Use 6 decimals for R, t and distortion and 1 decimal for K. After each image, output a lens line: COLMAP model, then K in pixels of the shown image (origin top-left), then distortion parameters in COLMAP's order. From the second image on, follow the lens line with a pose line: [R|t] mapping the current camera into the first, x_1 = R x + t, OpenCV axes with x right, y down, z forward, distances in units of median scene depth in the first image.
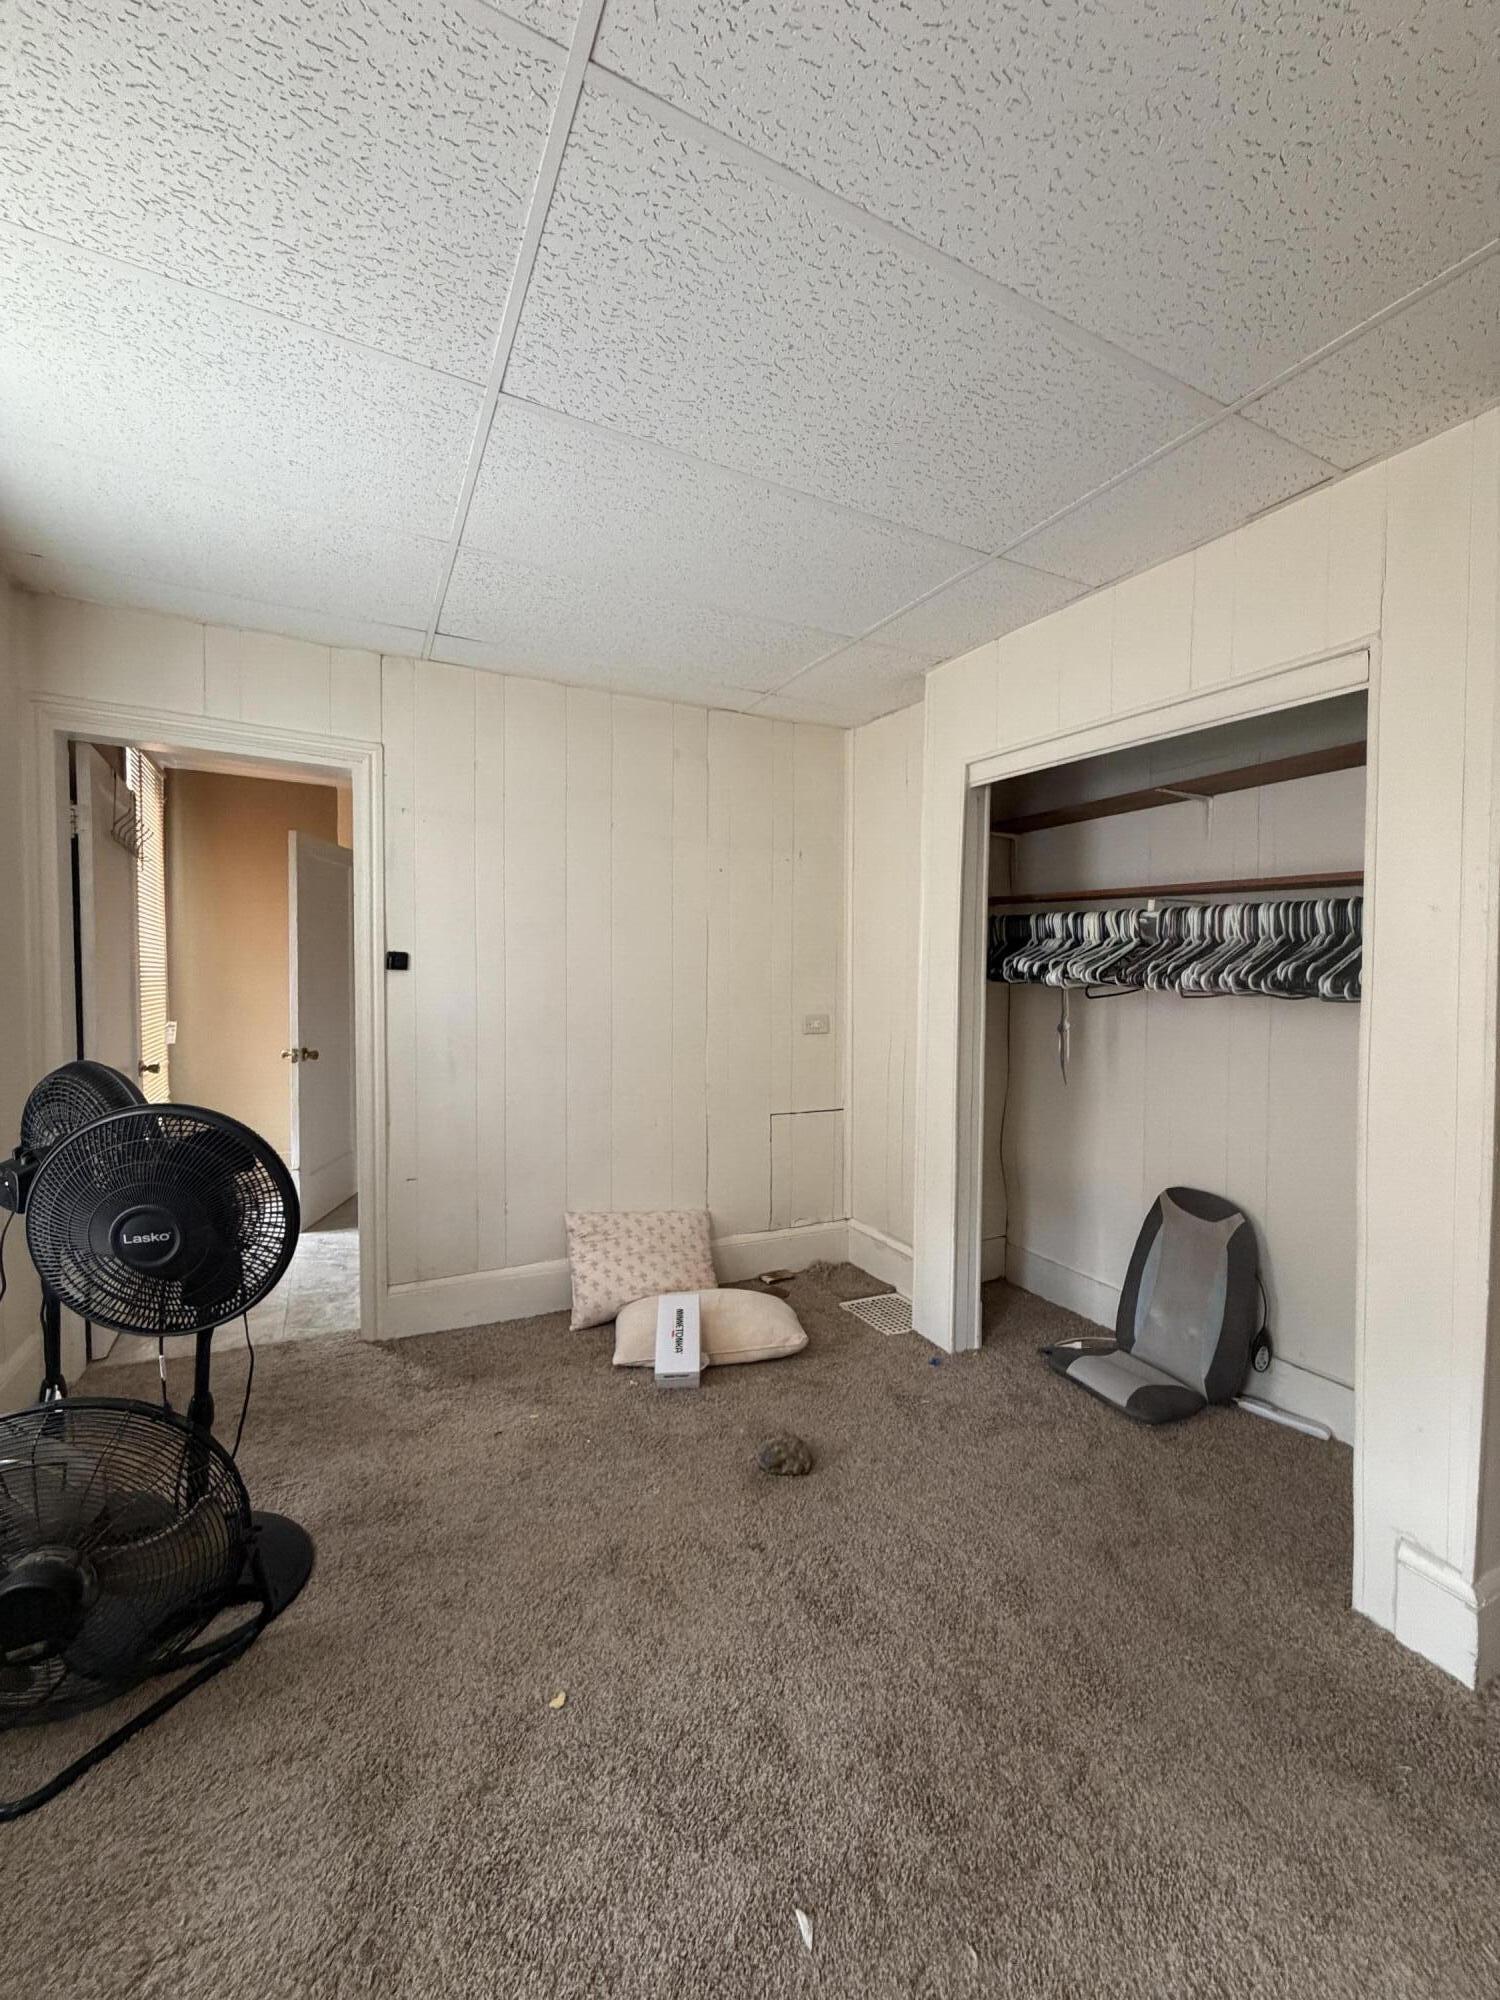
lens RADIAL K [[799.2, 0, 751.1], [0, 799.2, 997.2], [0, 0, 1]] dist [-0.002152, 0.000732]
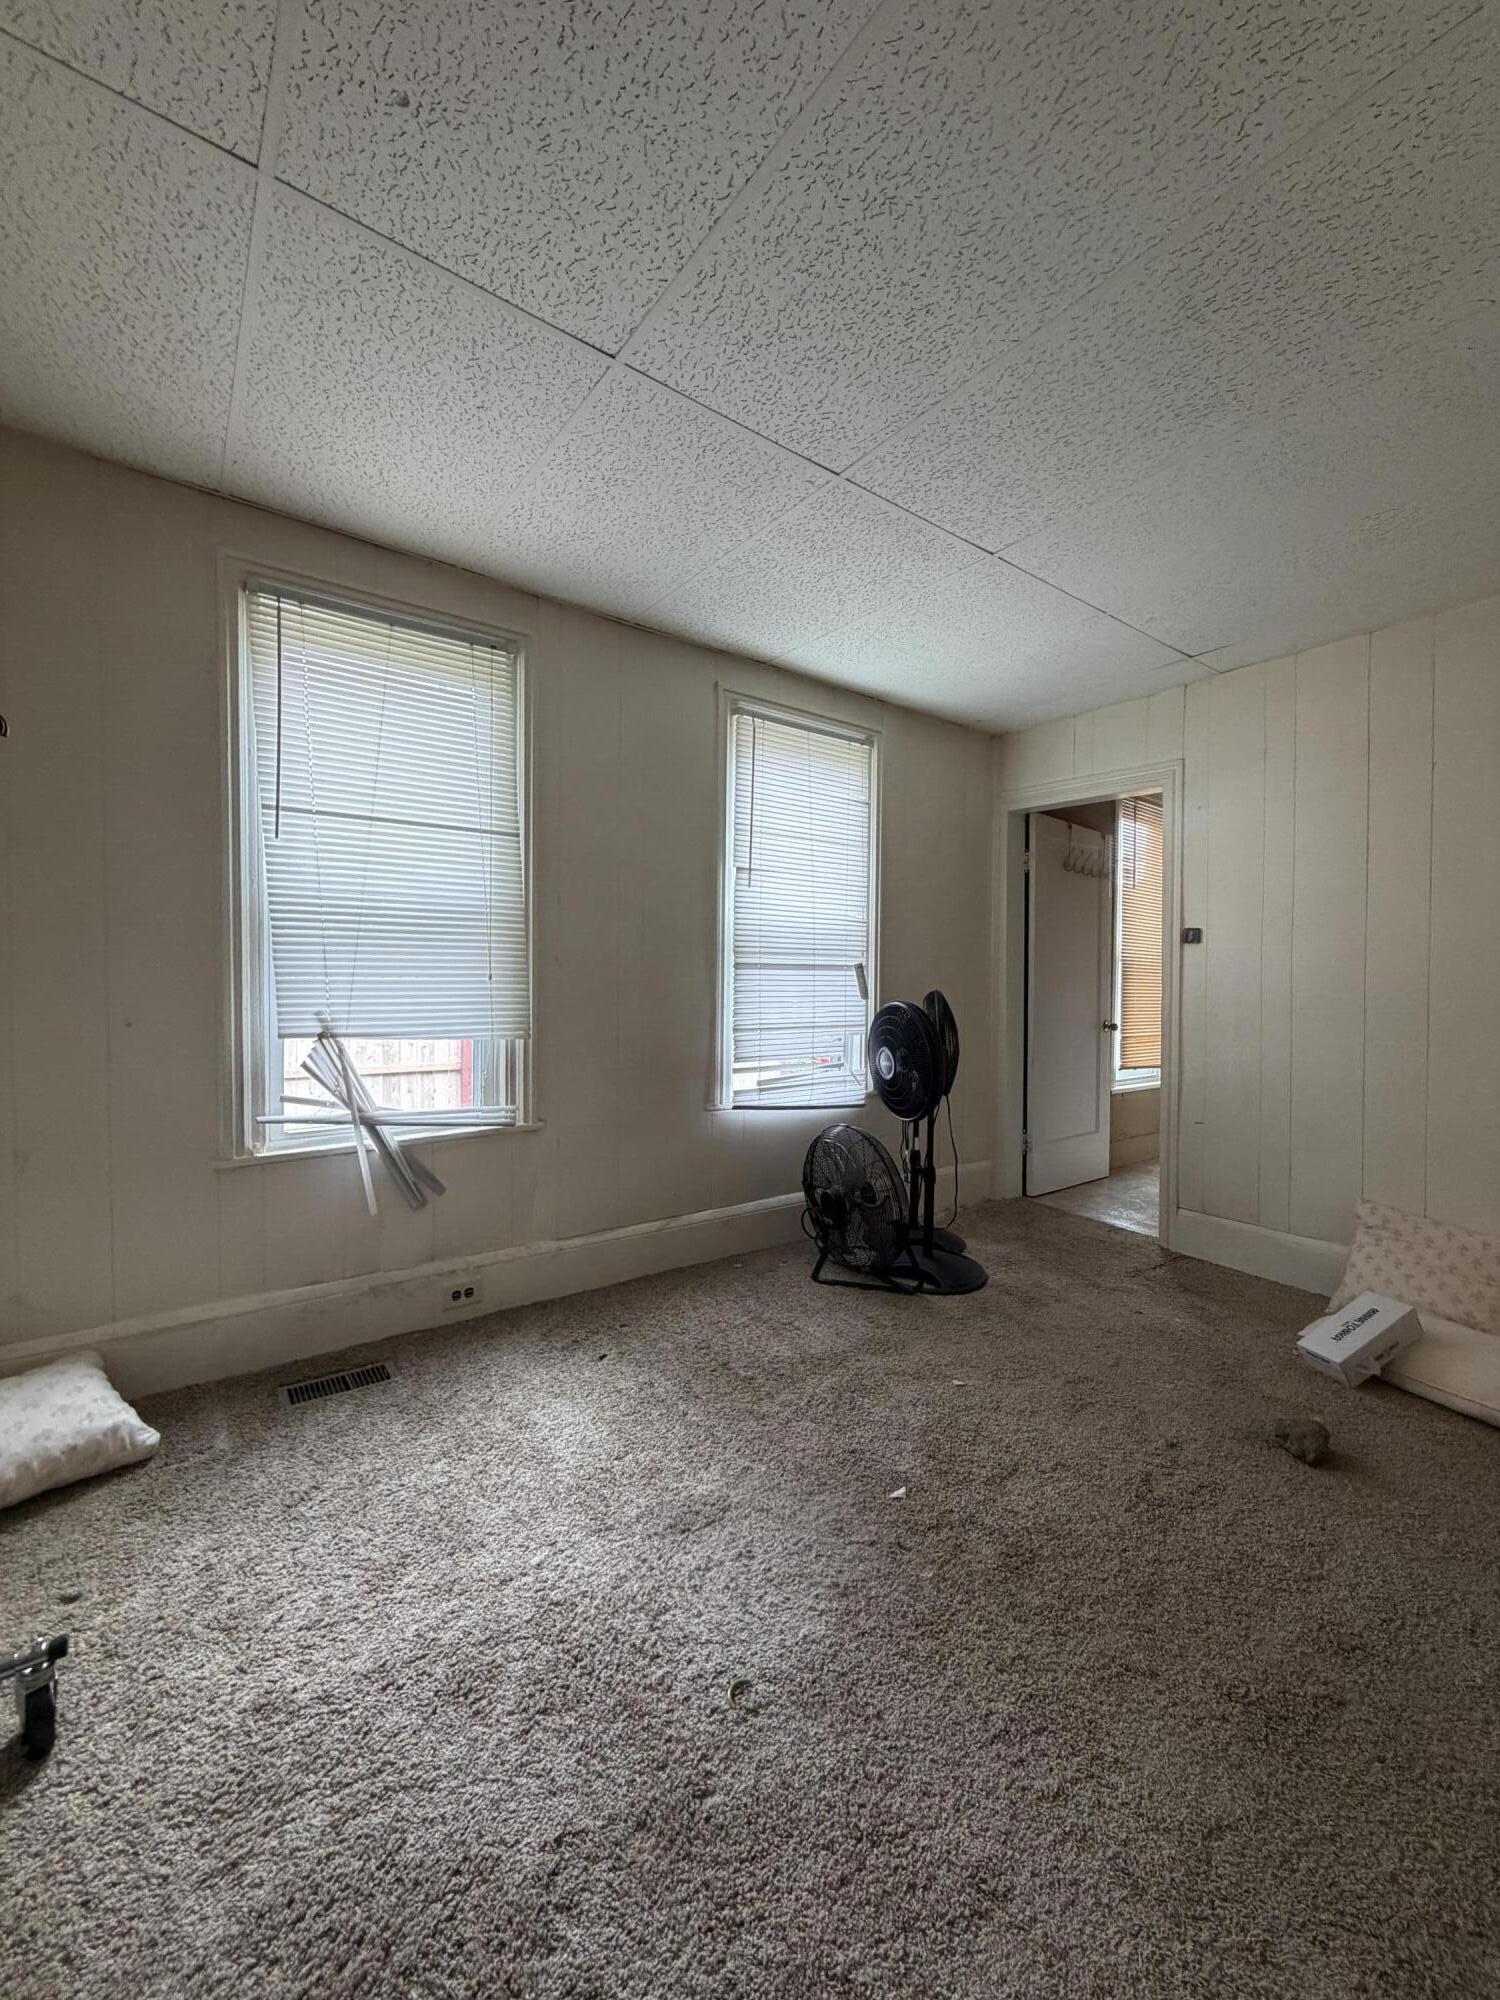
lens RADIAL K [[799.2, 0, 751.1], [0, 799.2, 997.2], [0, 0, 1]] dist [-0.002152, 0.000732]
pose [[0.169030, 0.008526, -0.985574, 0.765223], [-0.041330, 0.999144, 0.001555, 0.087688], [0.984744, 0.040471, 0.169238, 0.190061]]
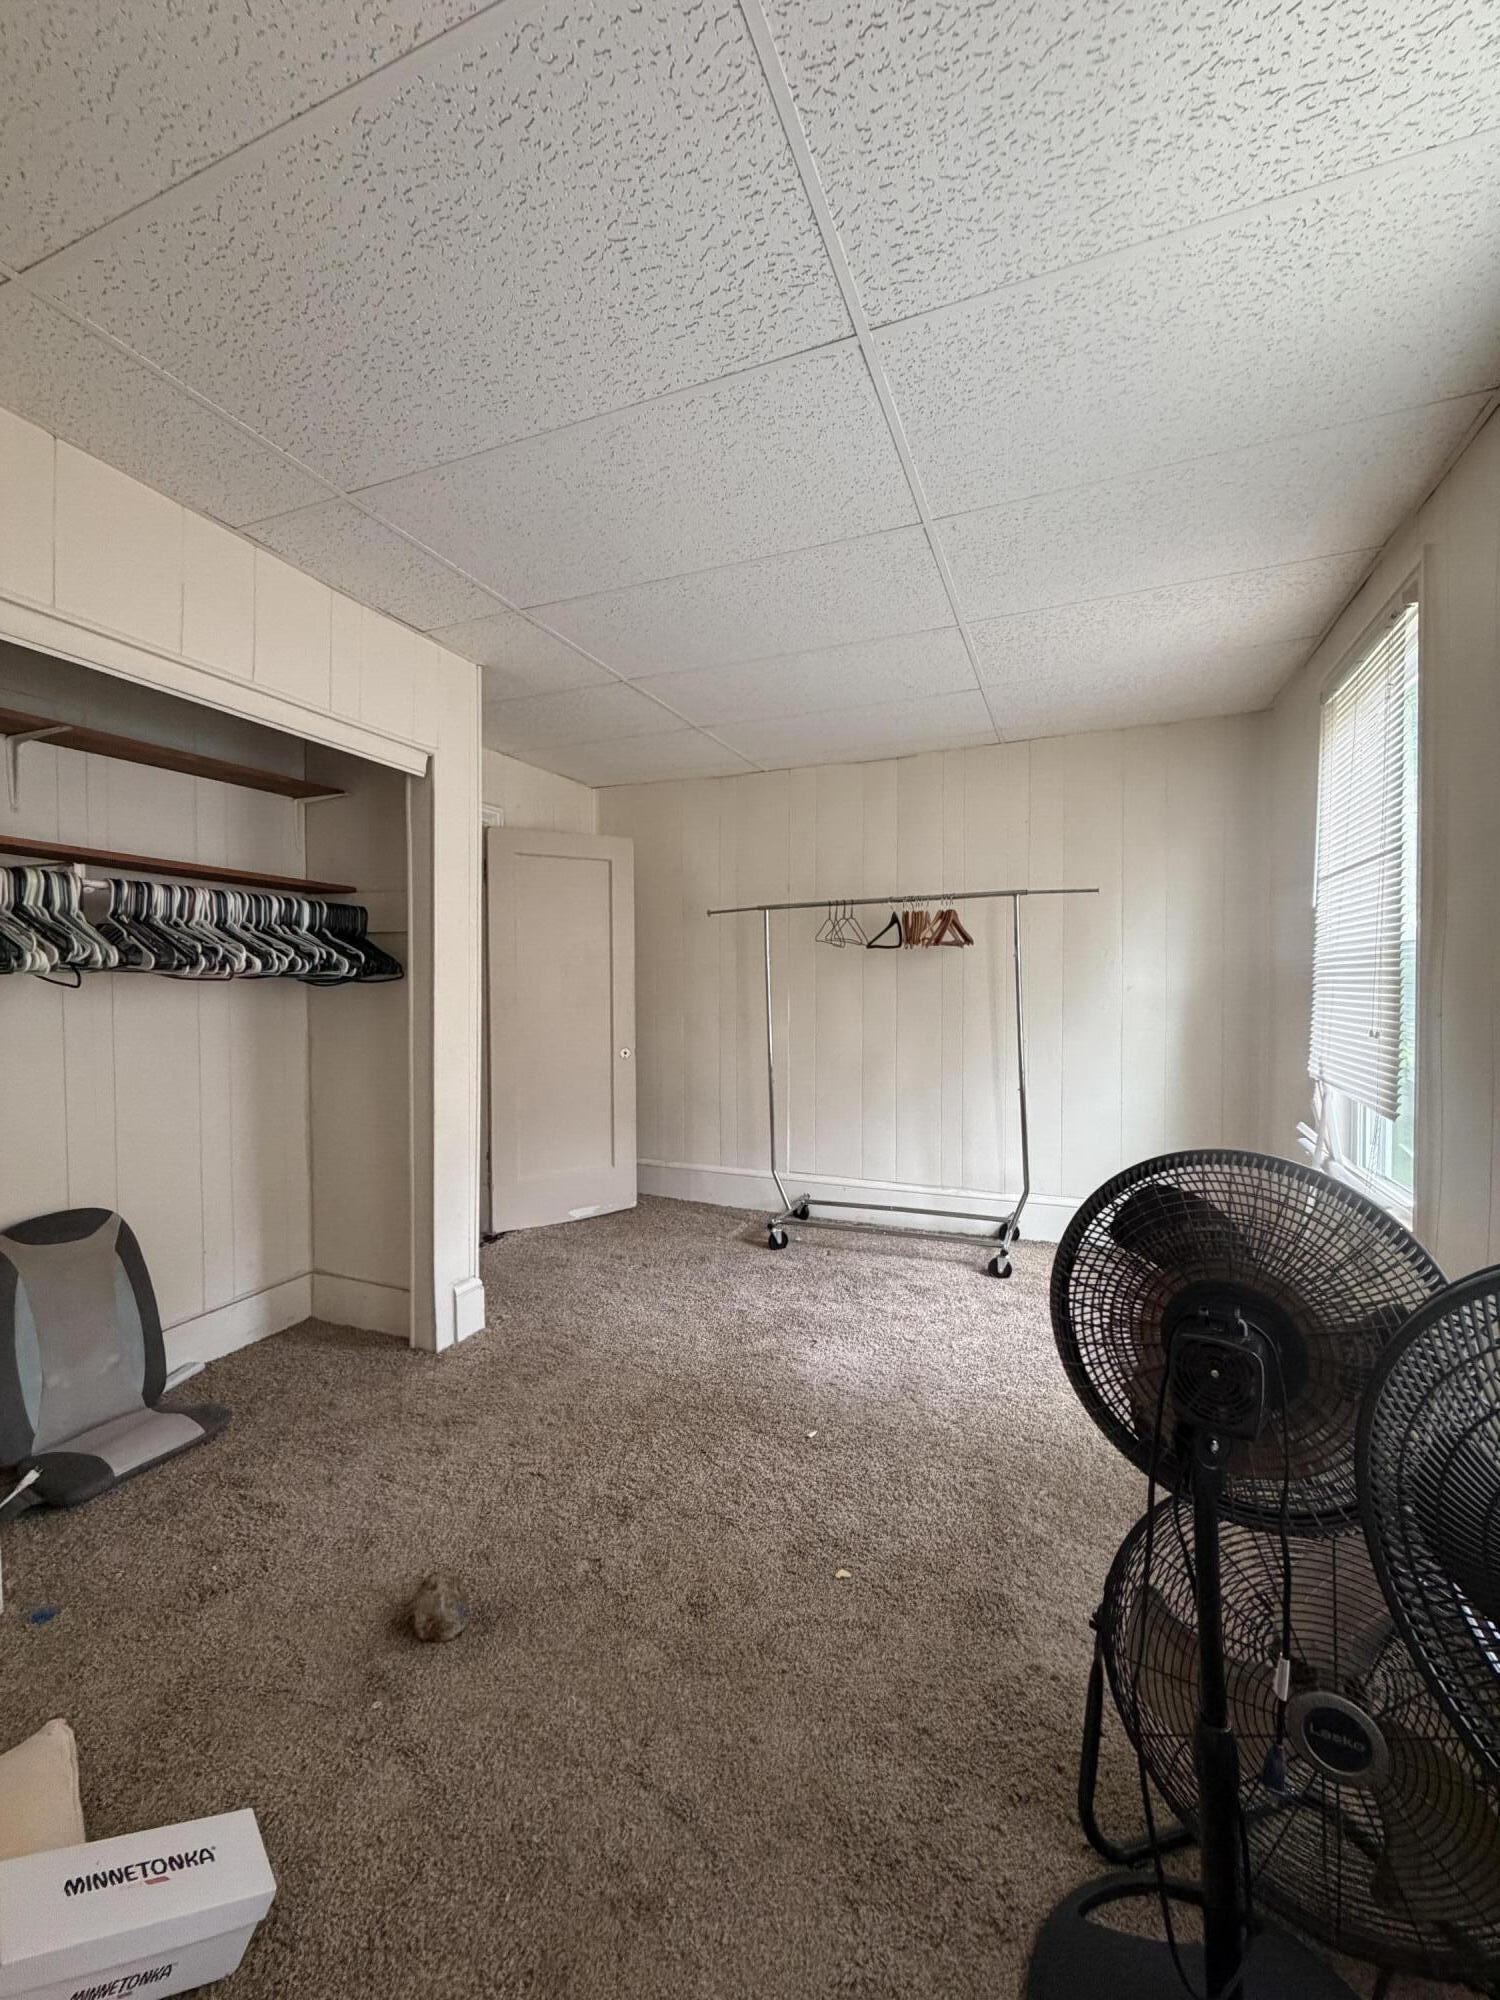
lens RADIAL K [[799.2, 0, 751.1], [0, 799.2, 997.2], [0, 0, 1]] dist [-0.002152, 0.000732]
pose [[-0.652529, -0.029219, 0.757200, -0.633440], [0.023641, 0.997985, 0.058883, -0.019347], [-0.757395, 0.056323, -0.650523, 1.140750]]
